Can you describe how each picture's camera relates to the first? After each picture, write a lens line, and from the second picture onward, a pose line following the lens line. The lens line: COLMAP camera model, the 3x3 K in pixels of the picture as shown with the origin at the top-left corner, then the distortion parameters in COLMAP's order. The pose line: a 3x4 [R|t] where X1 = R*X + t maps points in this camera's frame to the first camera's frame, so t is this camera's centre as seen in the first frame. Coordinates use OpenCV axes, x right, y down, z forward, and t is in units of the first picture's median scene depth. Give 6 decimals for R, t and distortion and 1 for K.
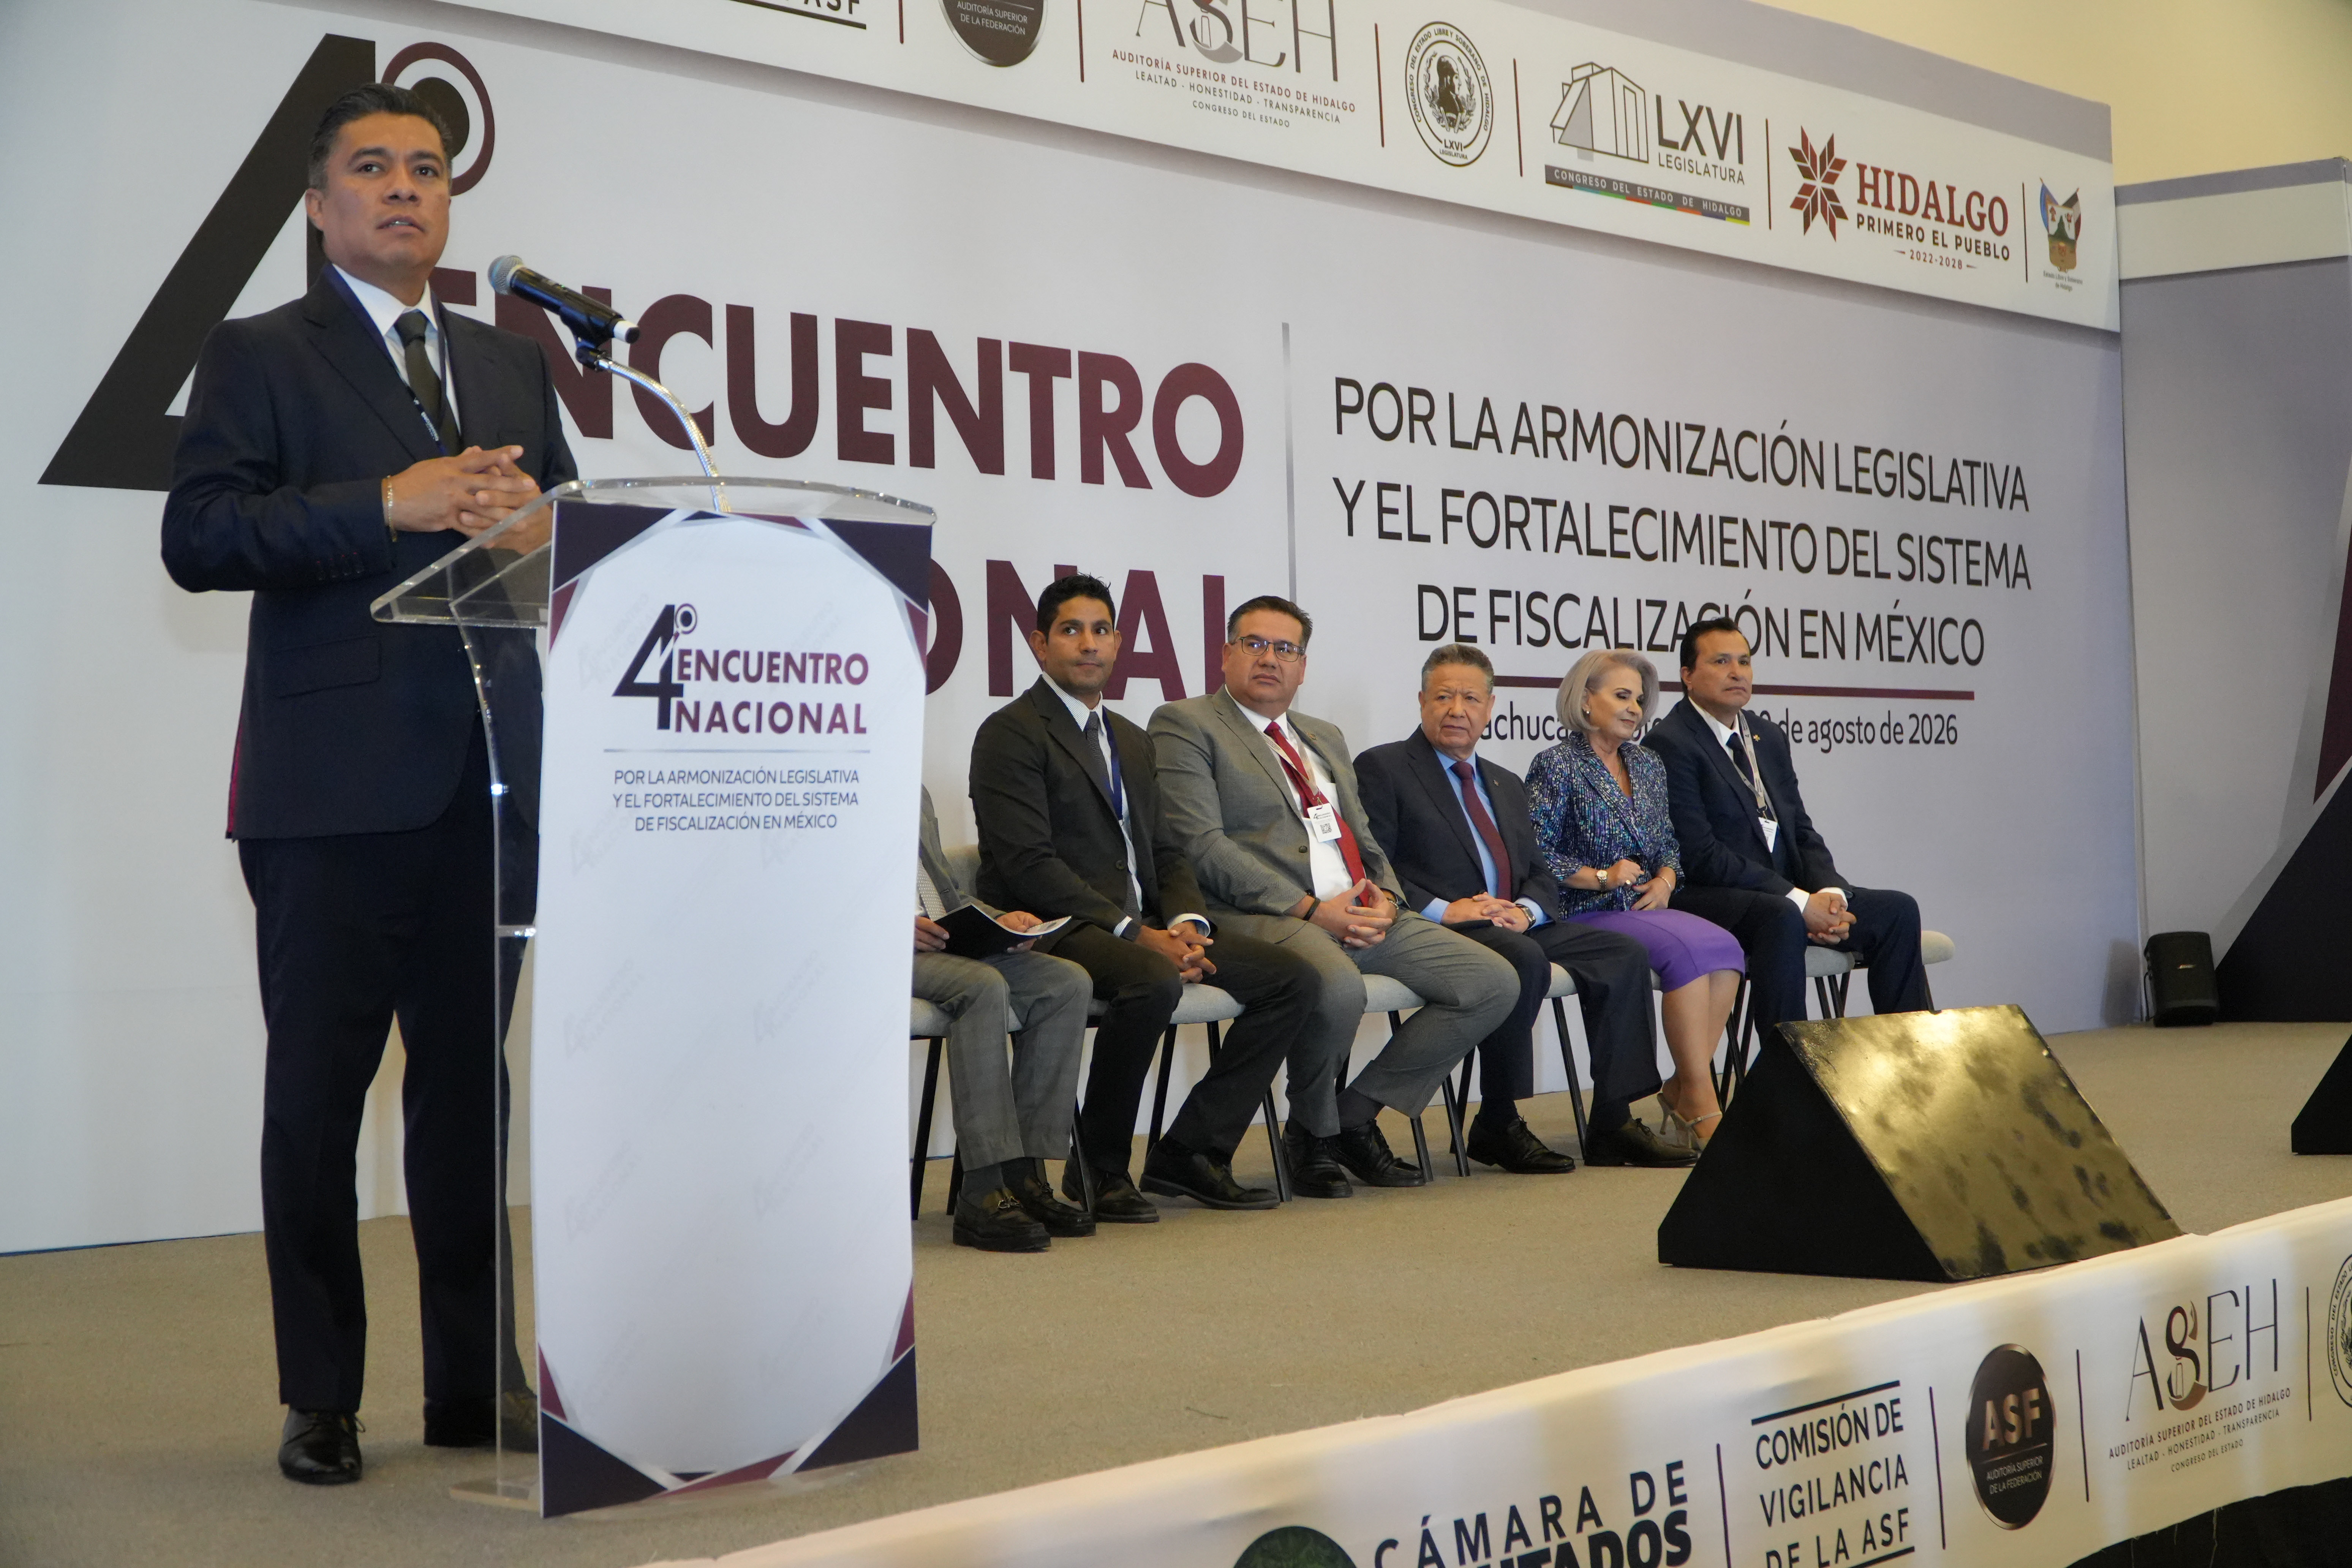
lens RADIAL K [[3828.4, 0, 1176.0], [0, 3828.4, 784.0], [0, 0, 1]] dist [-0.090222, -0.746816]
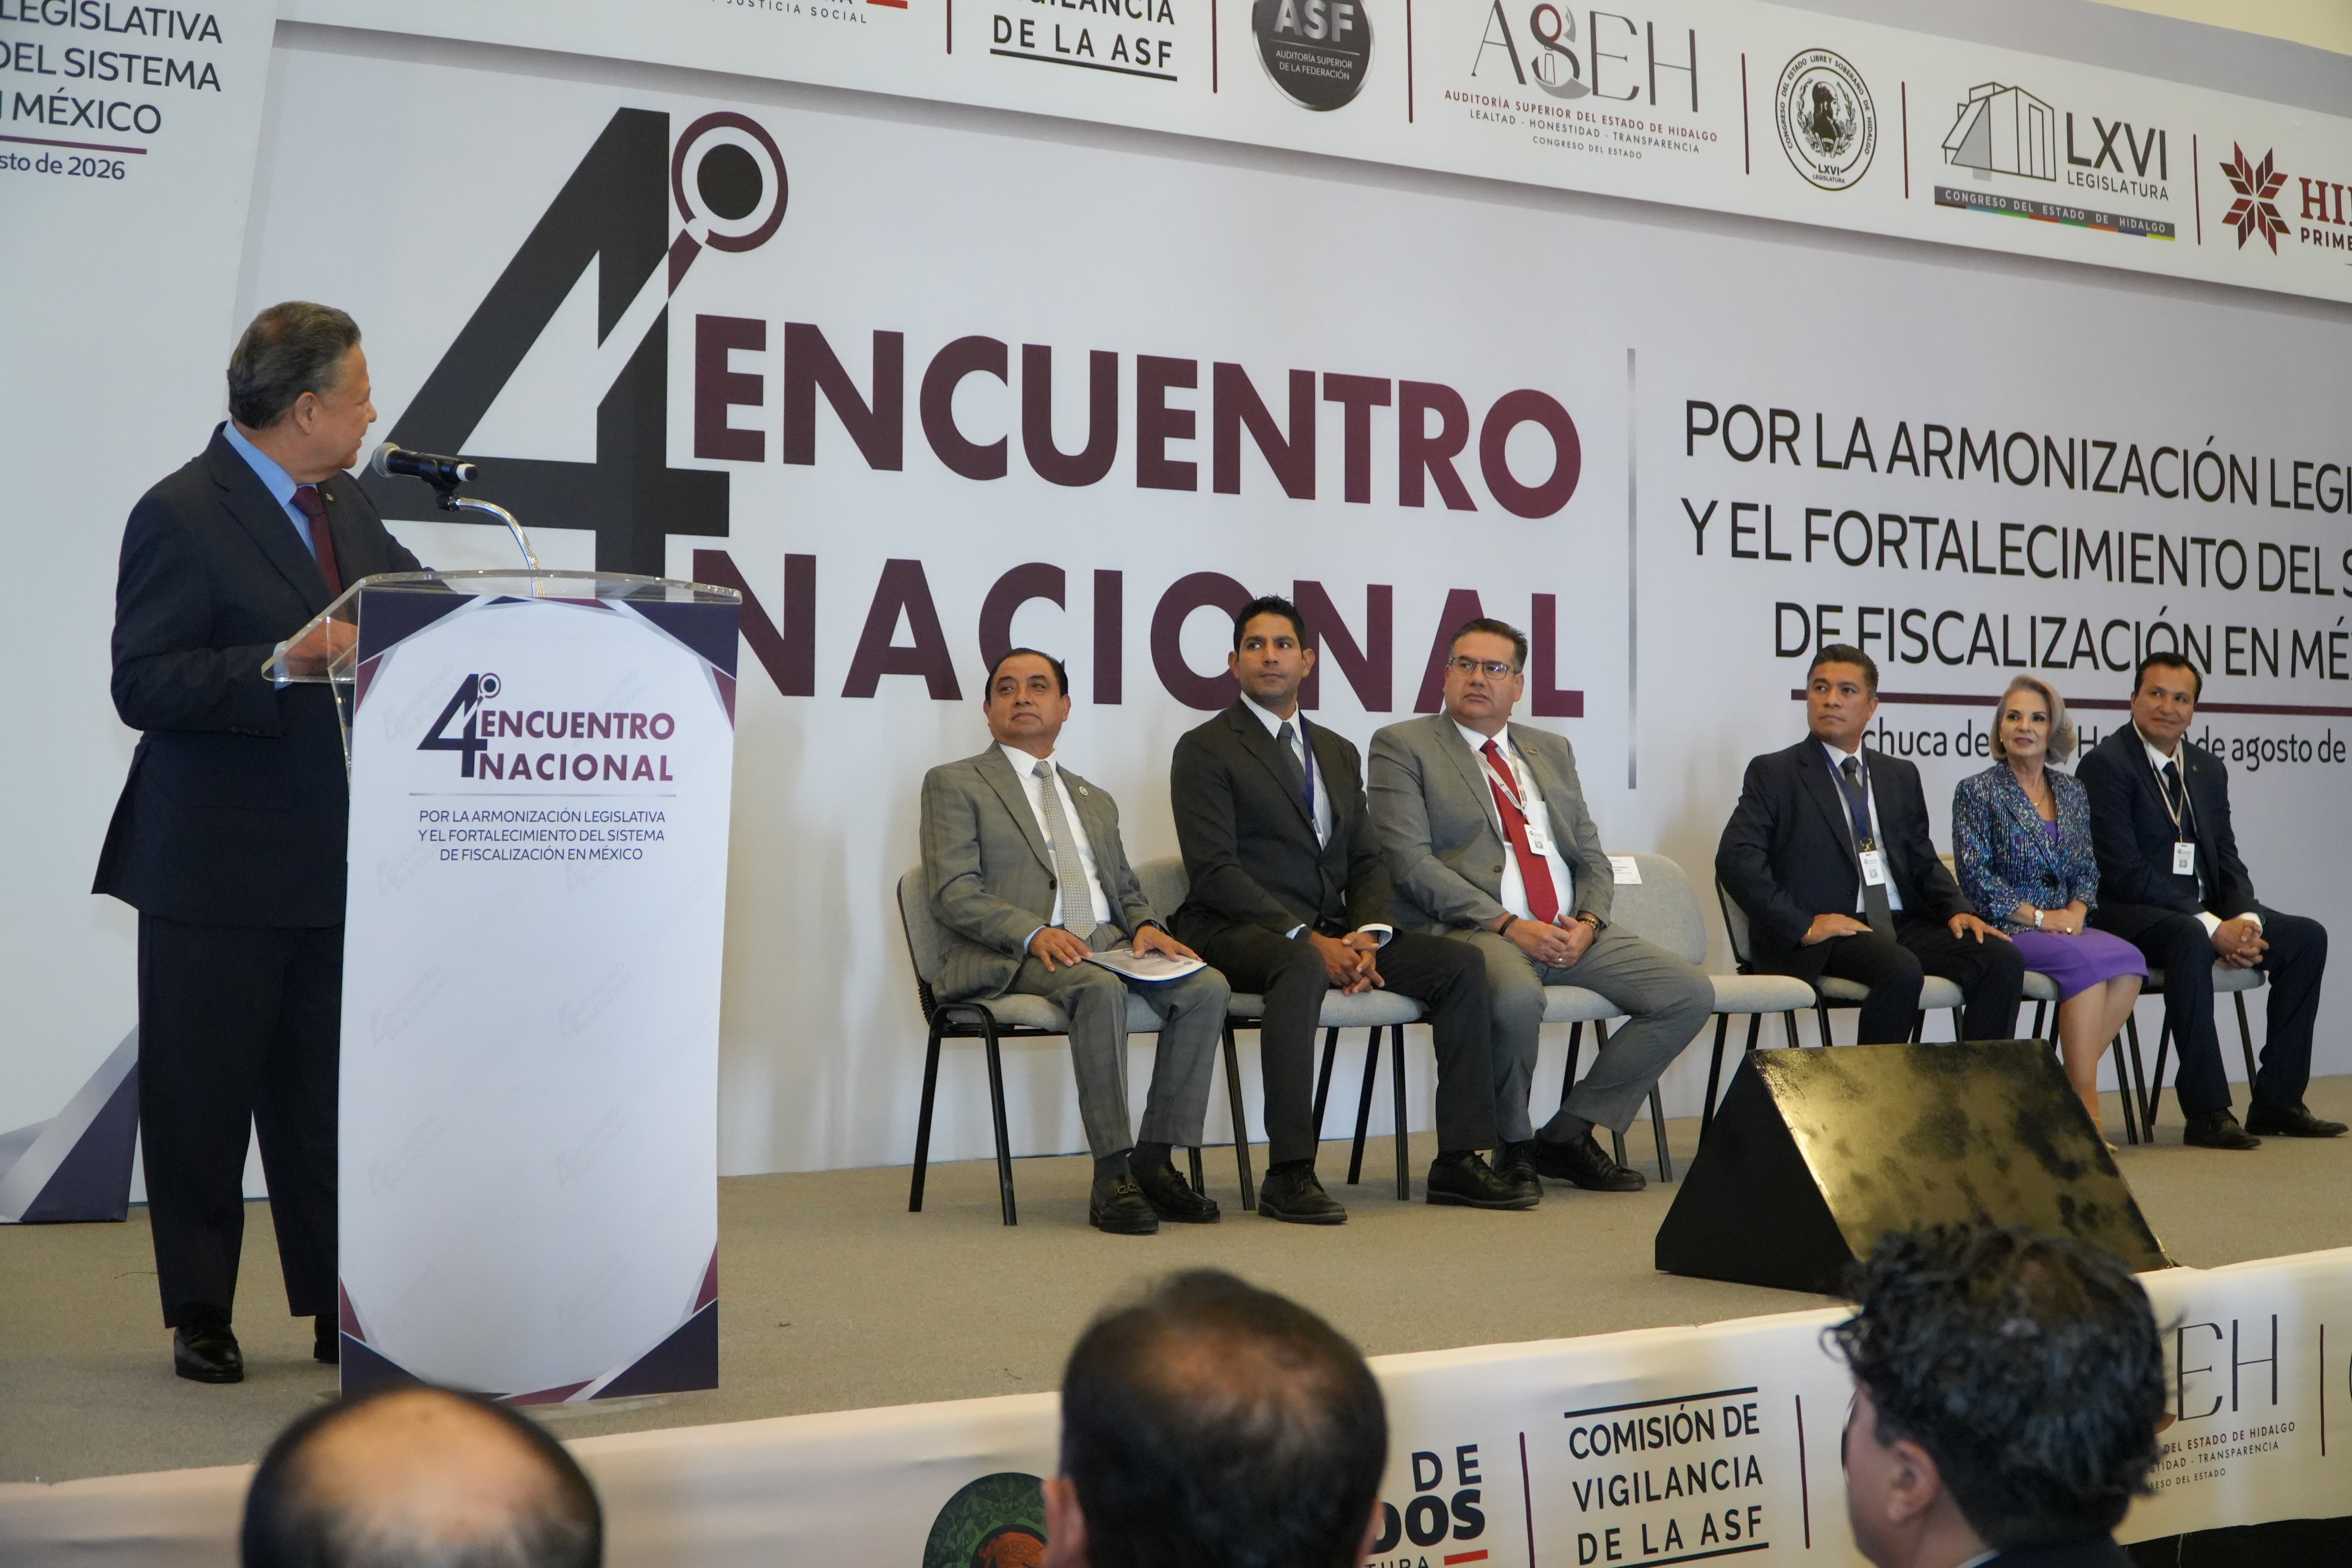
lens RADIAL K [[3975.3, 0, 1175.2], [0, 3975.3, 743.5], [0, 0, 1]] dist [-0.036919, -1.416012]
pose [[0.974332, 0.020687, -0.224162, 0.172359], [-0.020908, 0.999780, 0.001387, -0.014757], [0.224141, 0.003335, 0.974551, -0.081916]]
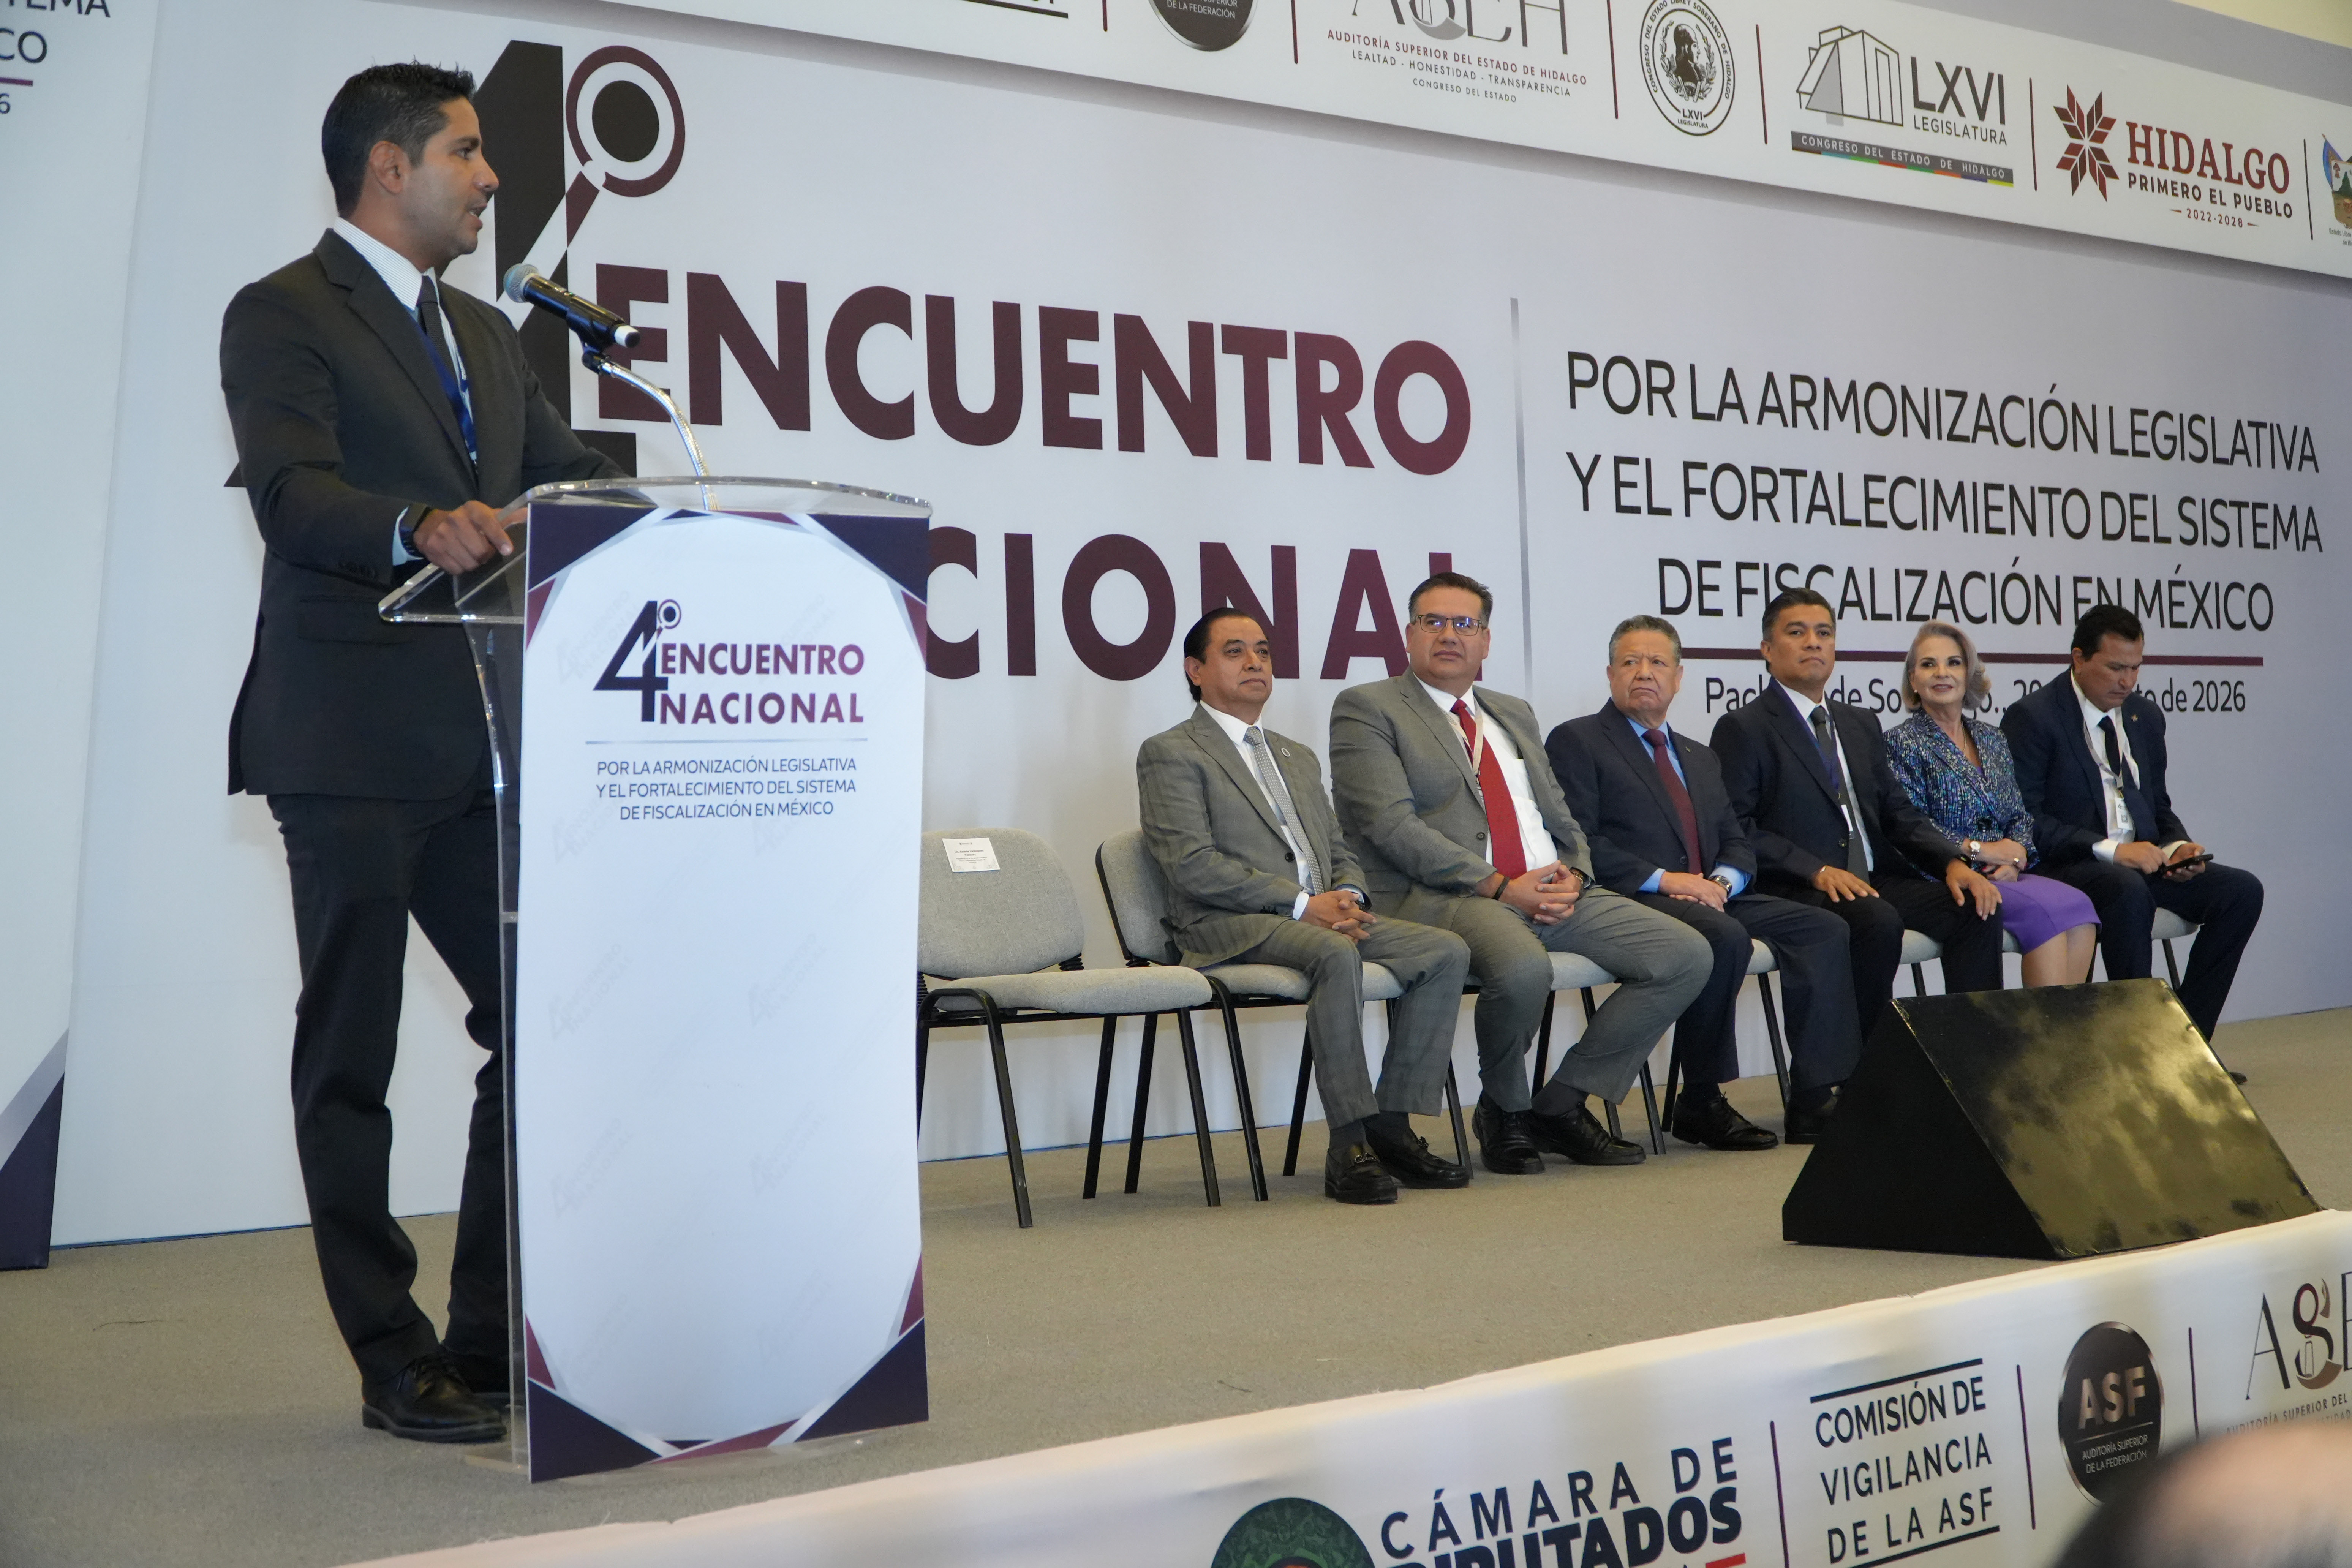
lens RADIAL K [[3867.5, 0, 1180.8], [0, 3867.5, 753.1], [0, 0, 1]] dist [-0.056806, -0.998360]
pose [[0.993889, -0.012035, -0.109729, 0.058553], [0.011834, 0.999927, -0.002478, -0.000660], [0.109751, 0.001164, 0.993958, -0.011463]]
